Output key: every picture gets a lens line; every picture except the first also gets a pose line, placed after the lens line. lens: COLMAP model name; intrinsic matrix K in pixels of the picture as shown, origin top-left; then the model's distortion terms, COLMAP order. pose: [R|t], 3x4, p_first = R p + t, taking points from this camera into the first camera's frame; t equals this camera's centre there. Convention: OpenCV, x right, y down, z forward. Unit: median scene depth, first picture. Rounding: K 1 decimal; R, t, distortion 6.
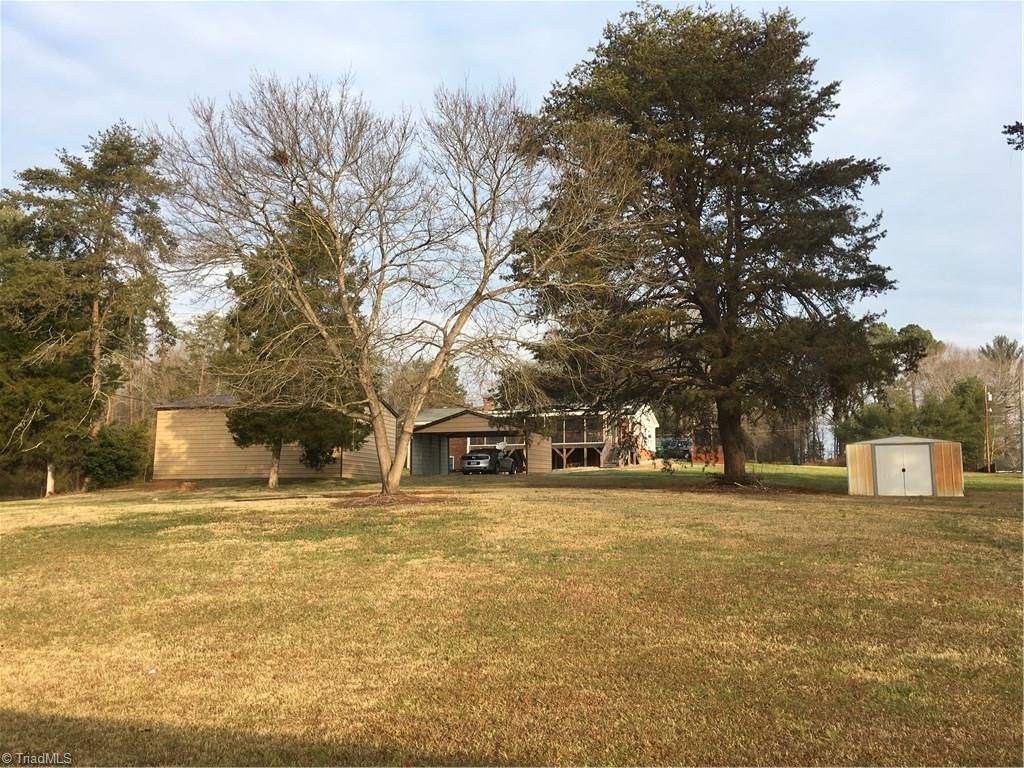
lens RADIAL K [[868.8, 0, 512.0], [0, 868.8, 384.0], [0, 0, 1]] dist [0.103675, -0.153274]
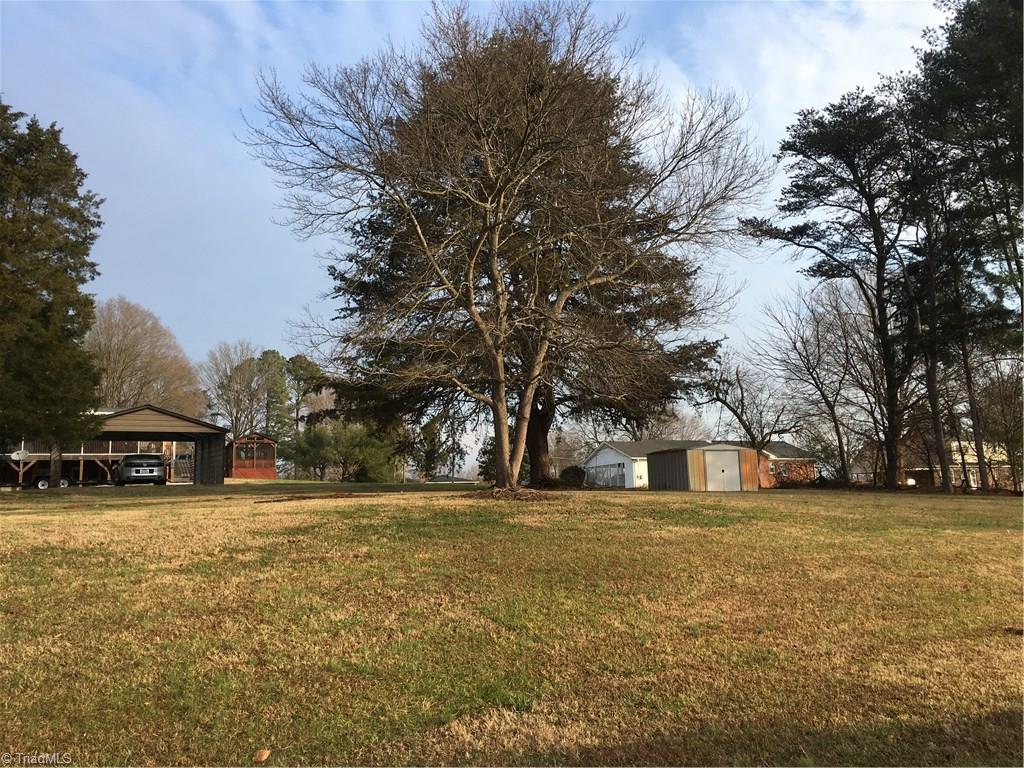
lens RADIAL K [[868.8, 0, 512.0], [0, 868.8, 384.0], [0, 0, 1]] dist [0.103675, -0.153274]
pose [[0.729793, 0.078438, 0.679153, -0.494417], [-0.060608, 0.996908, -0.050010, 0.039681], [-0.680976, -0.004665, 0.732291, 0.203306]]
